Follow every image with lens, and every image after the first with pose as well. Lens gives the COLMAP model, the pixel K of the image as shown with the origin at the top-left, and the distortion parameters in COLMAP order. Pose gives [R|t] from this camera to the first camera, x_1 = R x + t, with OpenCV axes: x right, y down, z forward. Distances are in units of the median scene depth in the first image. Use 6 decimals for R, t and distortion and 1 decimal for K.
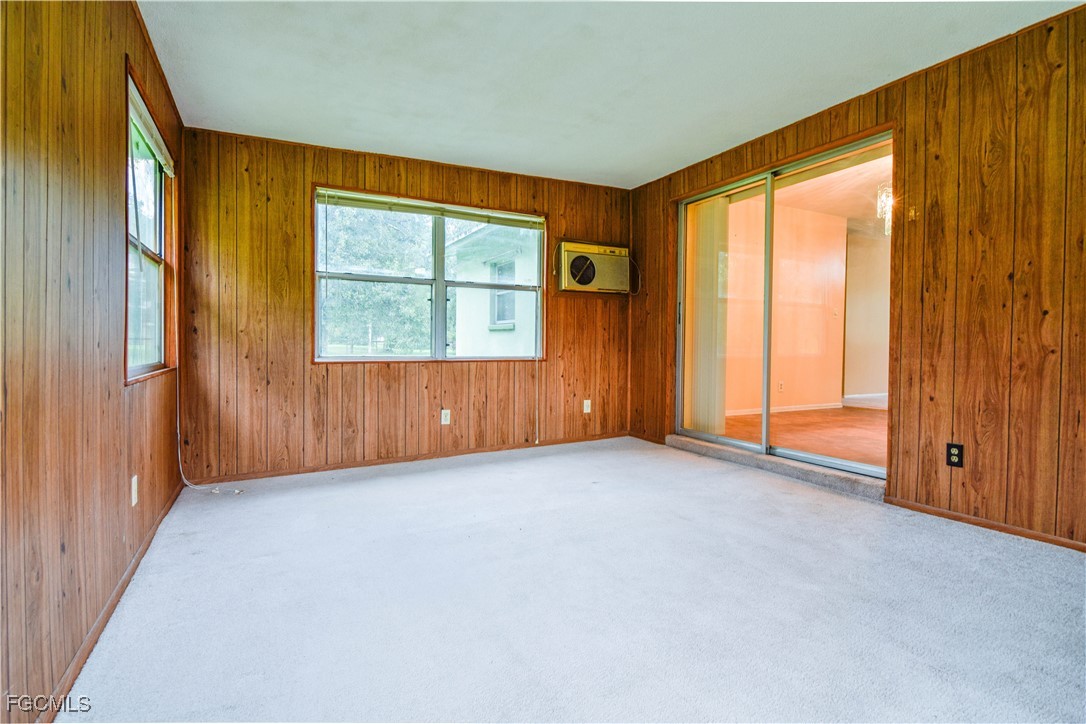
lens RADIAL K [[541.1, 0, 544.0], [0, 541.1, 345.9], [0, 0, 1]] dist [-0.000004, -0.000504]
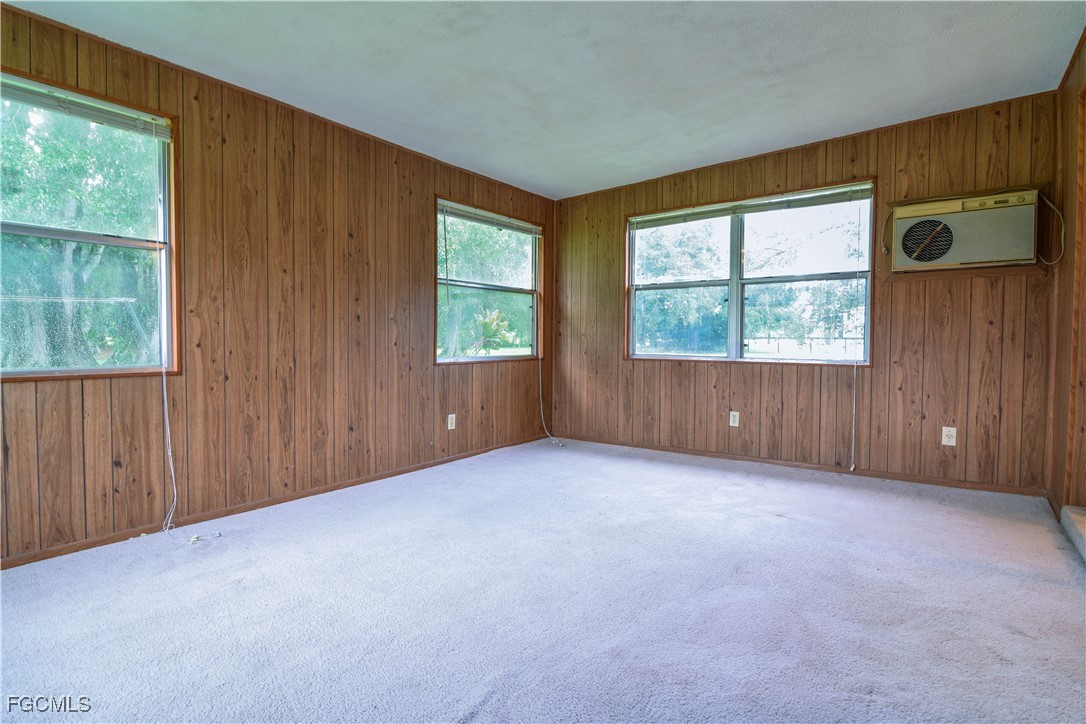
lens RADIAL K [[523.3, 0, 535.3], [0, 523.3, 354.8], [0, 0, 1]] dist [-0.002677, -0.006975]
pose [[0.404889, 0.018198, -0.914185, 0.554318], [-0.013582, 0.999811, 0.013887, 0.007175], [0.914265, 0.006794, 0.405060, 0.294295]]
